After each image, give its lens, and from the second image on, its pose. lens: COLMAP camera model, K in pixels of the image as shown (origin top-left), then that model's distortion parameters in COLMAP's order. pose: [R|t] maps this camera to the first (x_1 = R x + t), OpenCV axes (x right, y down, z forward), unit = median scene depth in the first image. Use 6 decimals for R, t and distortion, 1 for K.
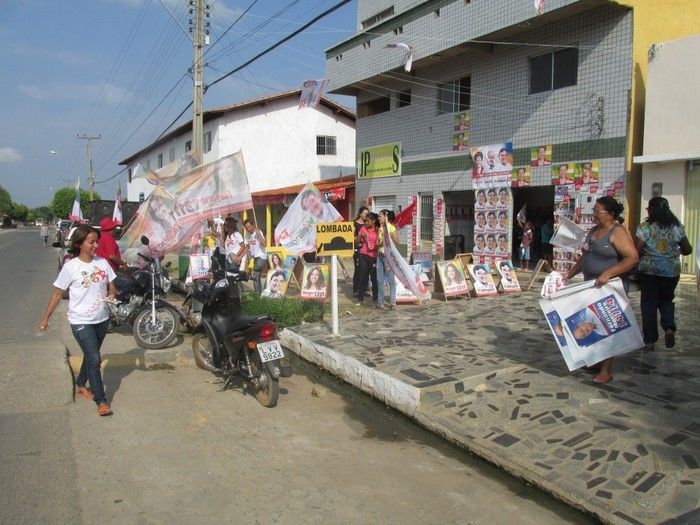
lens RADIAL K [[569.9, 0, 345.5], [0, 569.9, 267.8], [0, 0, 1]] dist [-0.037622, 0.008589]
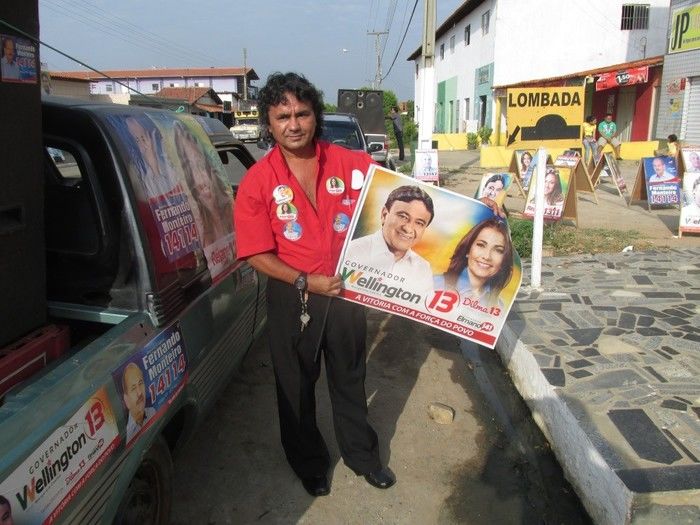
lens RADIAL K [[569.9, 0, 356.1], [0, 569.9, 260.9], [0, 0, 1]] dist [-0.037622, 0.008589]
pose [[0.880951, 0.102364, -0.462004, 0.046066], [-0.027387, 0.985715, 0.166179, -0.000735], [0.472415, -0.133742, 0.871170, 0.221203]]
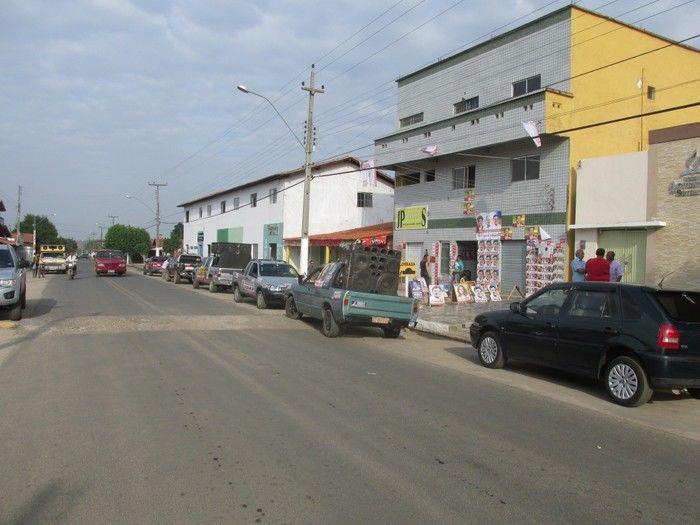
lens RADIAL K [[569.9, 0, 352.8], [0, 569.9, 259.5], [0, 0, 1]] dist [-0.037622, 0.008589]
pose [[0.999812, 0.016646, -0.009989, -0.107853], [-0.017384, 0.996727, -0.078951, 0.046613], [0.008642, 0.079110, 0.996828, -0.616107]]
